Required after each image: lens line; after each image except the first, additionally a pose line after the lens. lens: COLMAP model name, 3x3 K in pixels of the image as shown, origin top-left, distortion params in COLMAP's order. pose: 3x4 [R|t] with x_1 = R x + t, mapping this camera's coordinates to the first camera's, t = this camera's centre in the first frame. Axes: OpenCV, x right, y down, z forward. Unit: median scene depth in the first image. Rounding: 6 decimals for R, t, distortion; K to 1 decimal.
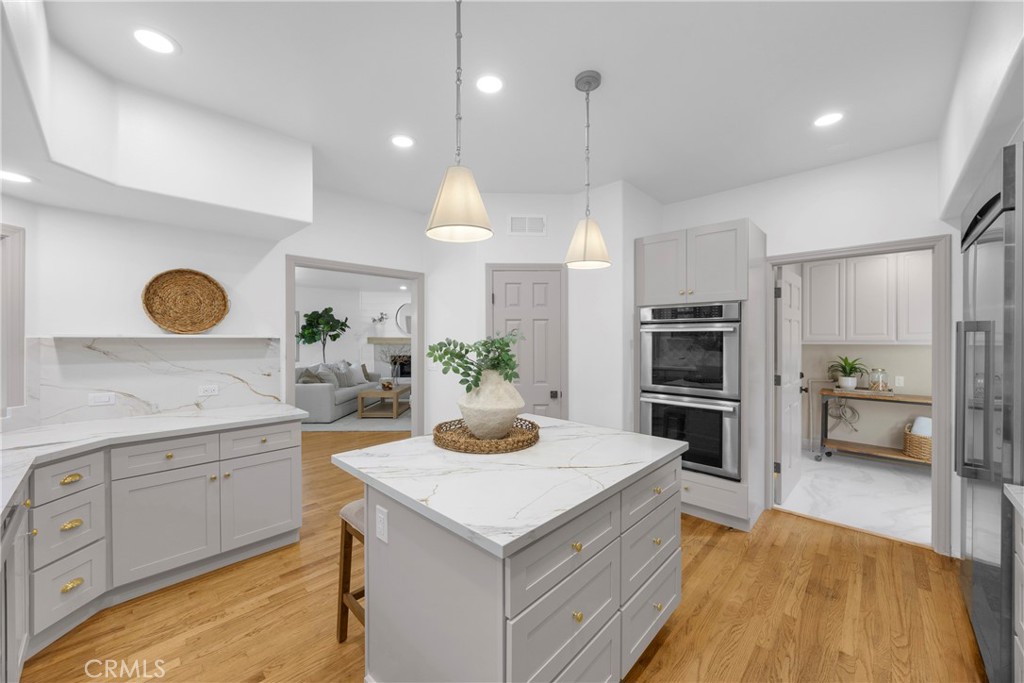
lens RADIAL K [[384.5, 0, 512.0], [0, 384.5, 341.5], [0, 0, 1]] dist [-0.001829, -0.000196]
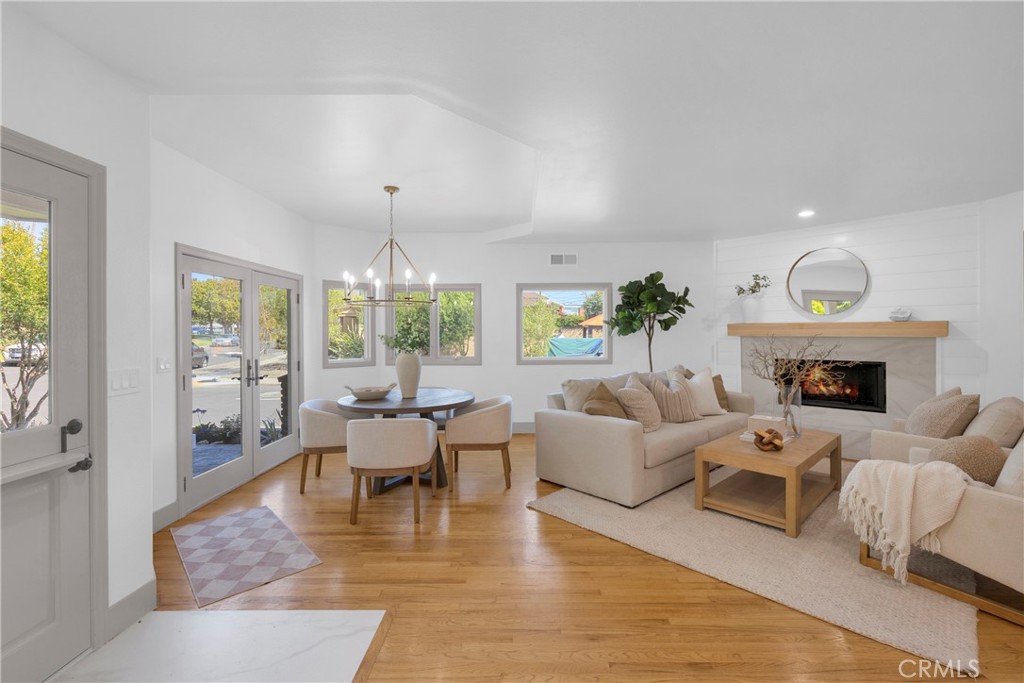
lens RADIAL K [[445.8, 0, 512.0], [0, 445.8, 330.6], [0, 0, 1]] dist [-0.002201, -0.000319]
pose [[0.671940, -0.002887, -0.740600, -0.254935], [0.000922, 0.999995, -0.003062, 0.001644], [0.740605, 0.001374, 0.671939, 0.779221]]
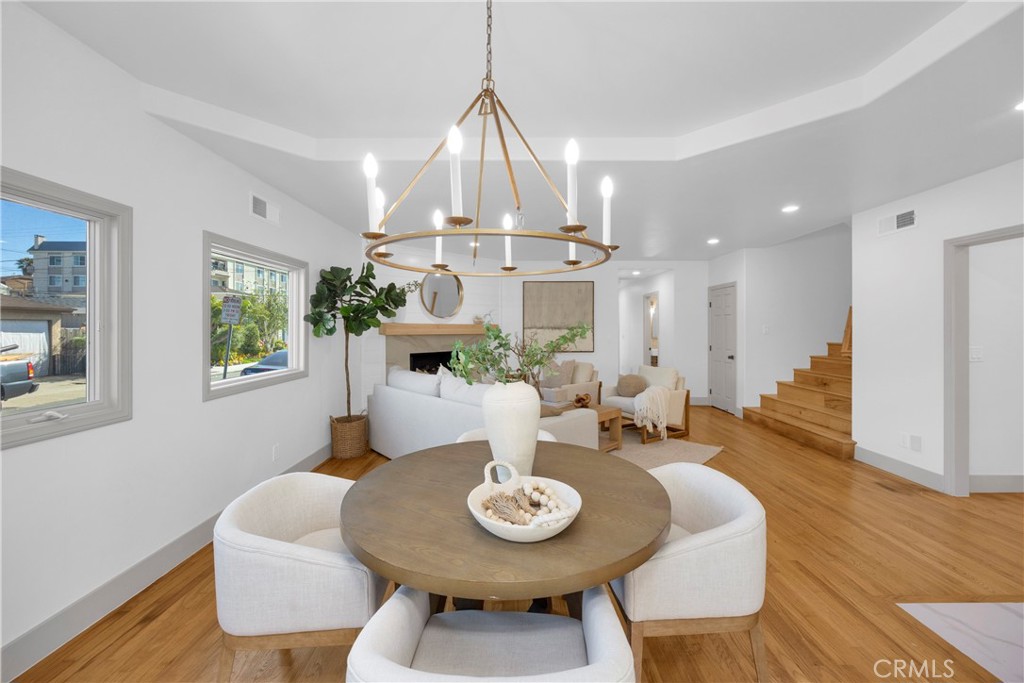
lens RADIAL K [[398.3, 0, 512.7], [0, 398.3, 326.2], [0, 0, 1]] dist [0.000344, -0.000109]
pose [[0.723229, 0.002929, 0.690602, -1.385774], [0.004743, 0.999946, -0.009208, 0.000024], [-0.690592, 0.009935, 0.723176, 0.987039]]
